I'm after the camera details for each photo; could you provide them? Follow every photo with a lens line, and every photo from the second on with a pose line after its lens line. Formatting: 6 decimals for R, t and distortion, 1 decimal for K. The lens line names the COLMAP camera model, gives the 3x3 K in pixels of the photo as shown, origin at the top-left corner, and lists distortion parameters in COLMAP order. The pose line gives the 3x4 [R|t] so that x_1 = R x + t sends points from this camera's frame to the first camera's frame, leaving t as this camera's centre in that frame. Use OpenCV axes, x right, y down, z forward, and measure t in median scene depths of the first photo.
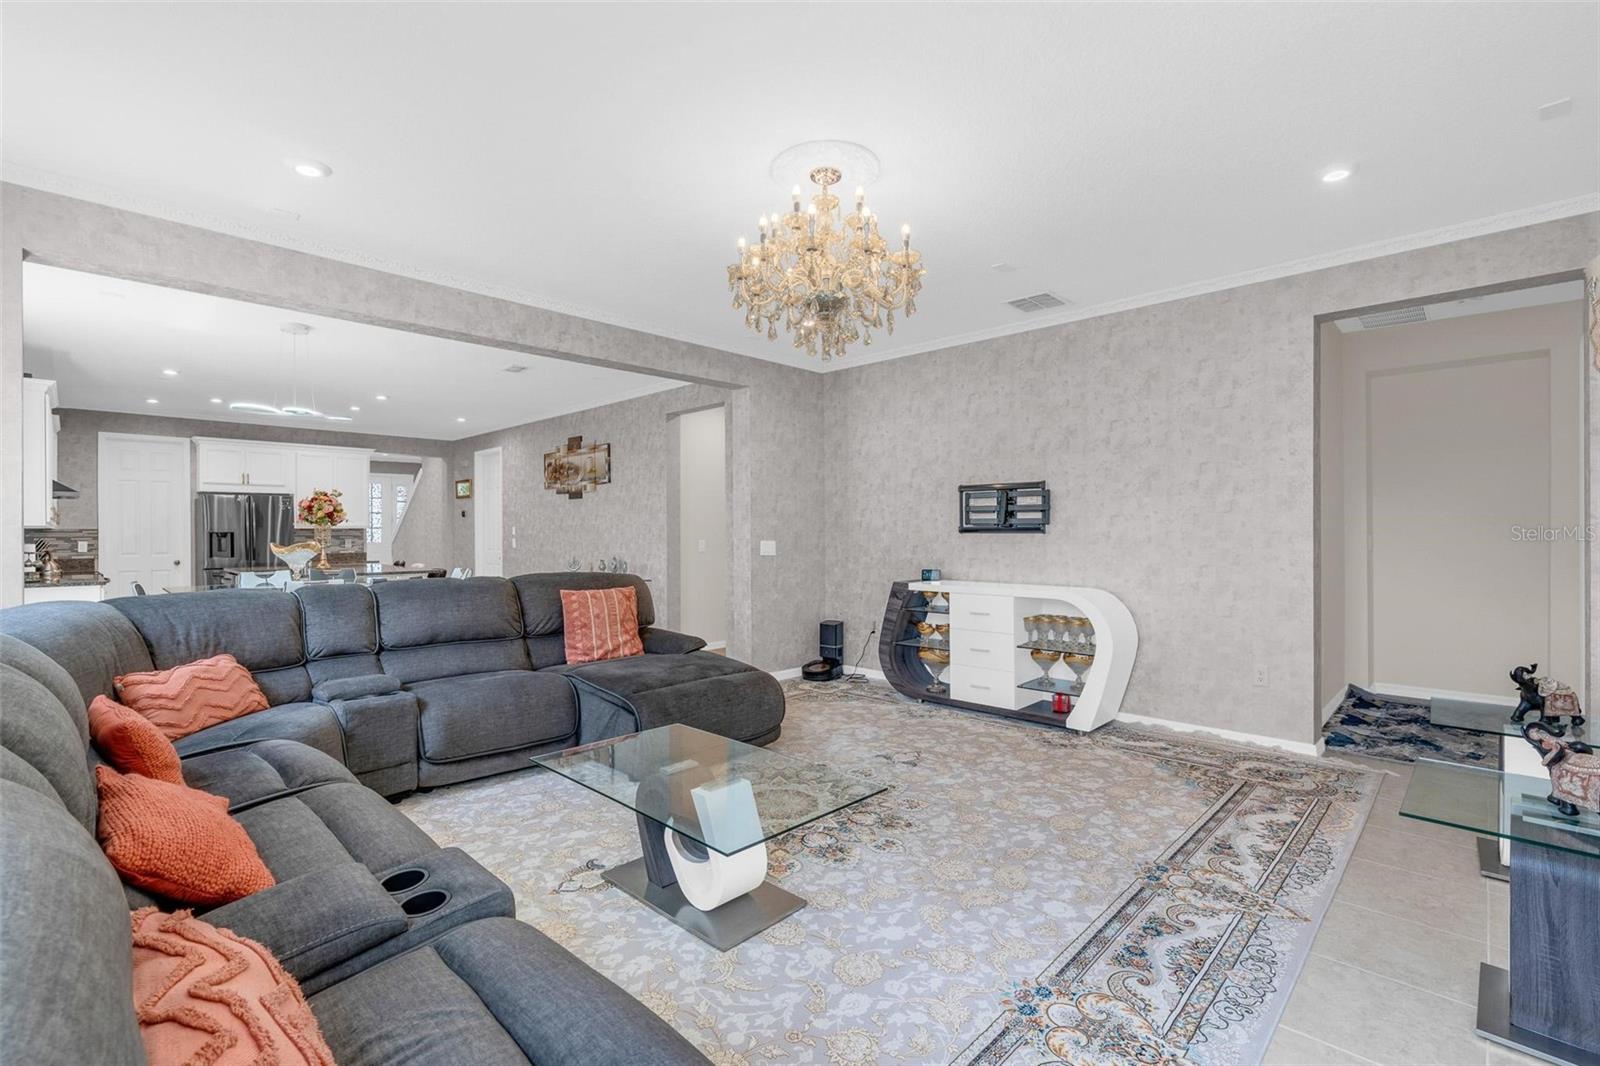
lens RADIAL K [[713.8, 0, 797.0], [0, 713.8, 533.8], [0, 0, 1]] dist [-0.003673, 0.001131]
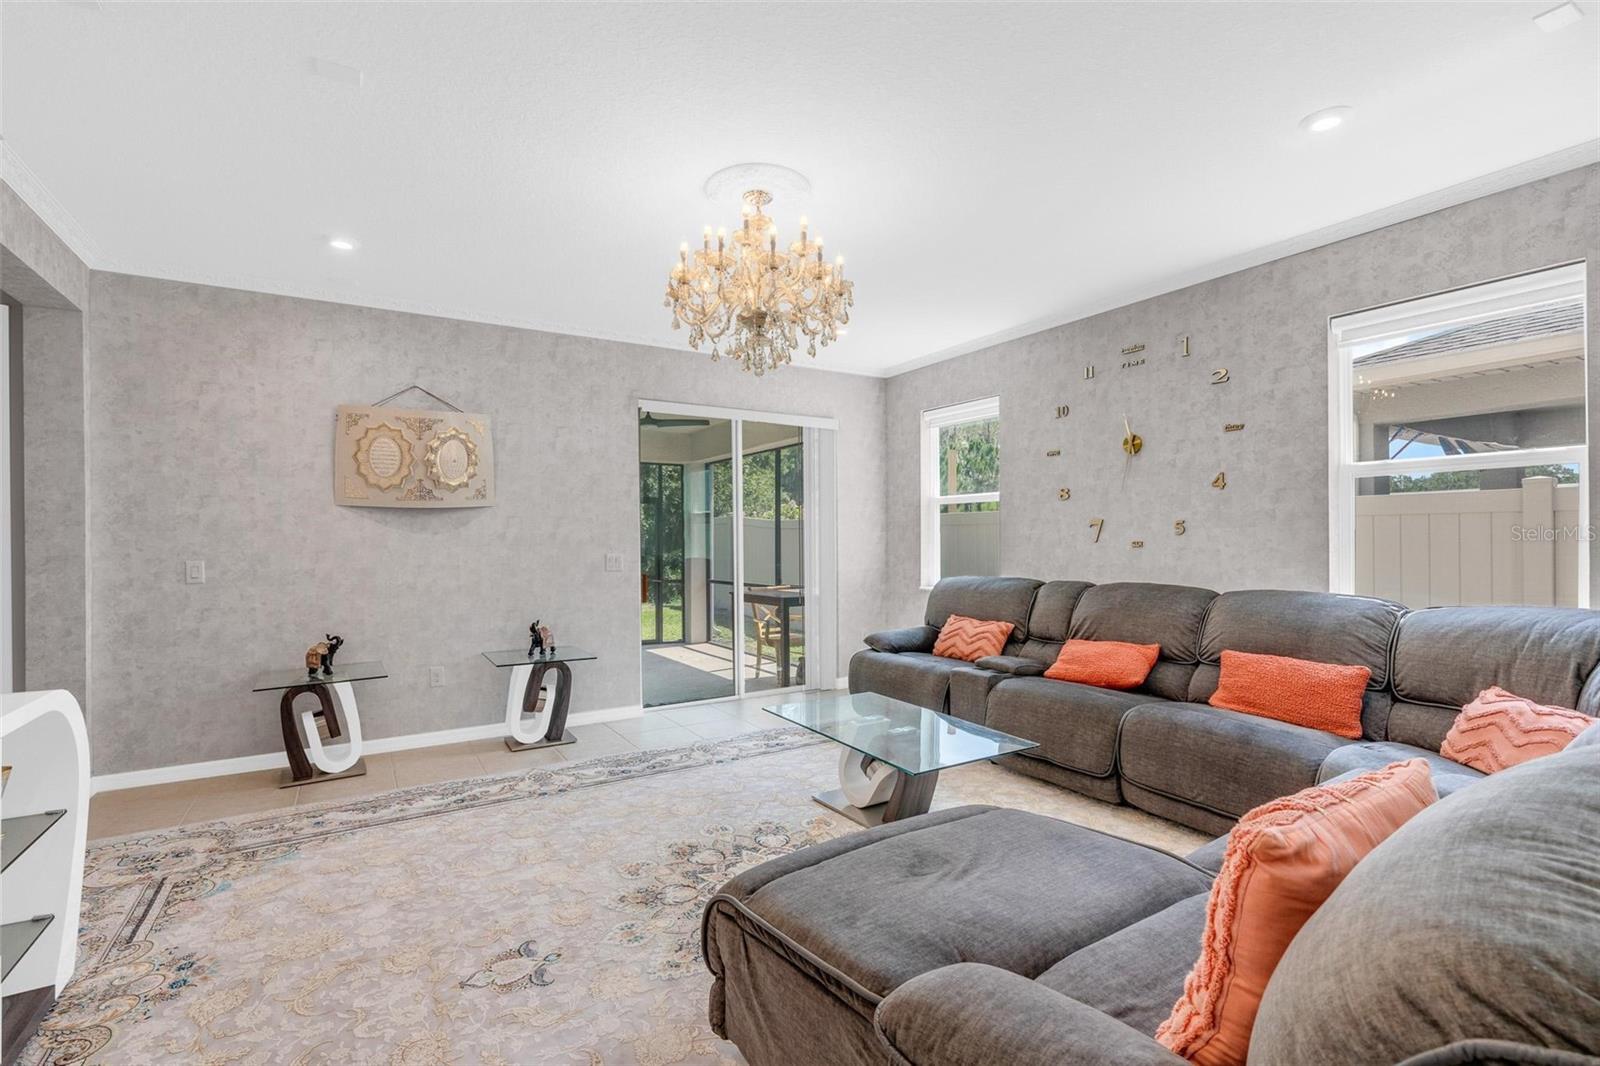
lens RADIAL K [[713.8, 0, 797.0], [0, 713.8, 533.8], [0, 0, 1]] dist [-0.003673, 0.001131]
pose [[-0.970786, 0.011700, 0.239662, -0.256362], [0.011168, 0.999931, -0.003576, -0.010919], [-0.239687, -0.000795, -0.970850, 1.987257]]
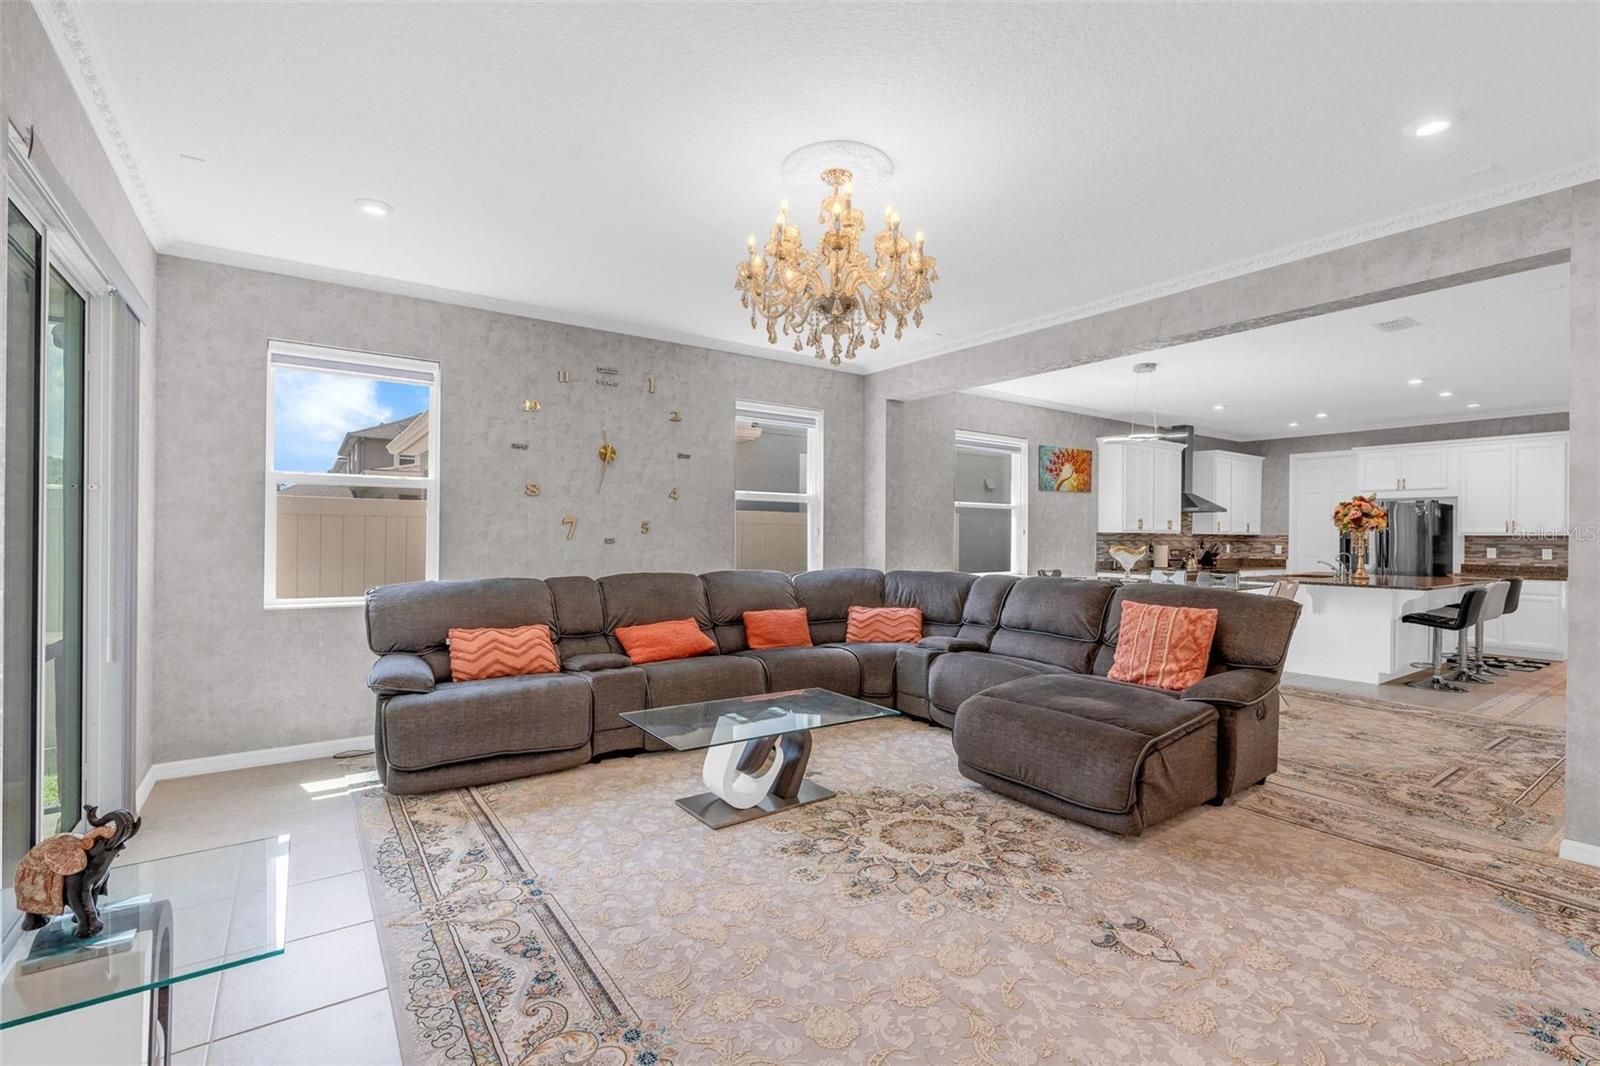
lens RADIAL K [[713.8, 0, 797.0], [0, 713.8, 533.8], [0, 0, 1]] dist [-0.003673, 0.001131]
pose [[-0.184472, -0.000755, -0.982837, 1.019973], [-0.008749, 0.999961, 0.000874, -0.008680], [0.982799, 0.008760, -0.184472, 1.131410]]
